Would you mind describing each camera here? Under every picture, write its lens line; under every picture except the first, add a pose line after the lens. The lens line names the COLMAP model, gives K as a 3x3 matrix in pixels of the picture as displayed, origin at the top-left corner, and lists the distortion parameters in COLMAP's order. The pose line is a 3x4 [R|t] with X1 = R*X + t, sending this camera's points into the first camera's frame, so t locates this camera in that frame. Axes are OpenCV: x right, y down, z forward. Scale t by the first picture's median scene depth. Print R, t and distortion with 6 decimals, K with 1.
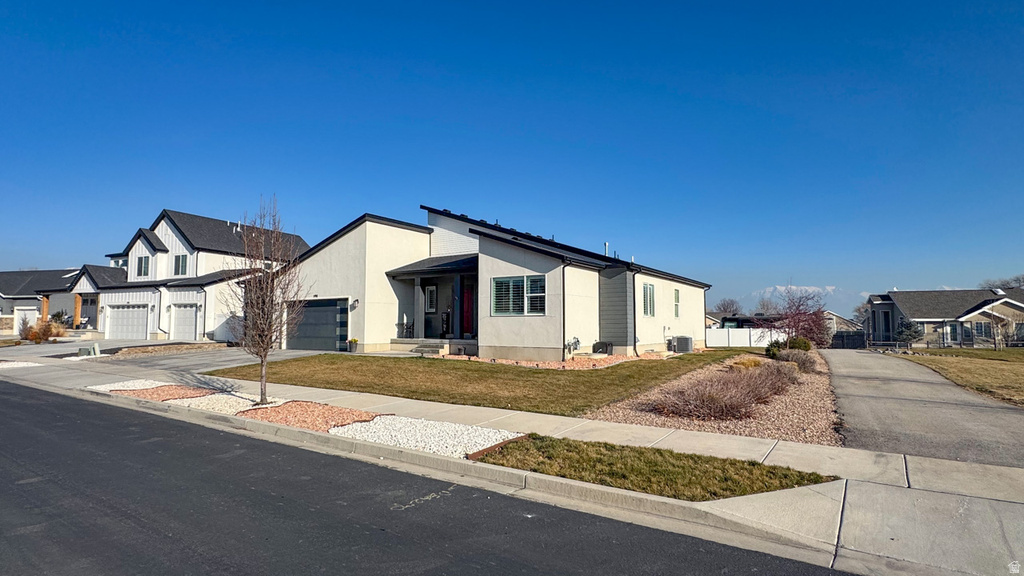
lens RADIAL K [[539.9, 0, 511.8], [0, 539.9, 289.5], [0, 0, 1]] dist [-0.001881, -0.000224]
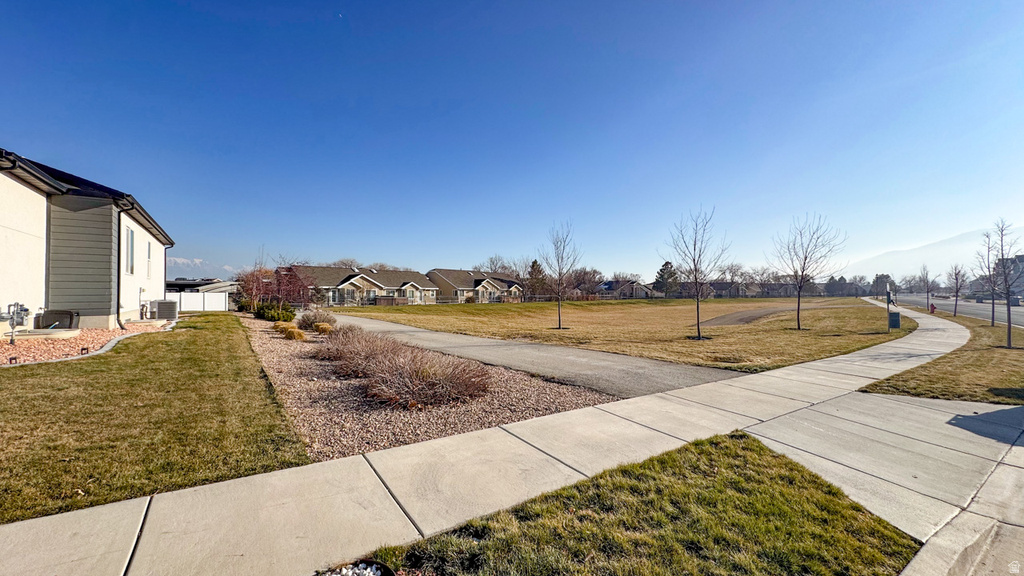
lens RADIAL K [[401.3, 0, 511.2], [0, 401.3, 289.3], [0, 0, 1]] dist [-0.002553, -0.000176]
pose [[0.355143, 0.012199, 0.934732, -0.053148], [-0.068612, 0.997558, 0.013050, 0.021140], [-0.932291, -0.068769, 0.355113, 0.238206]]
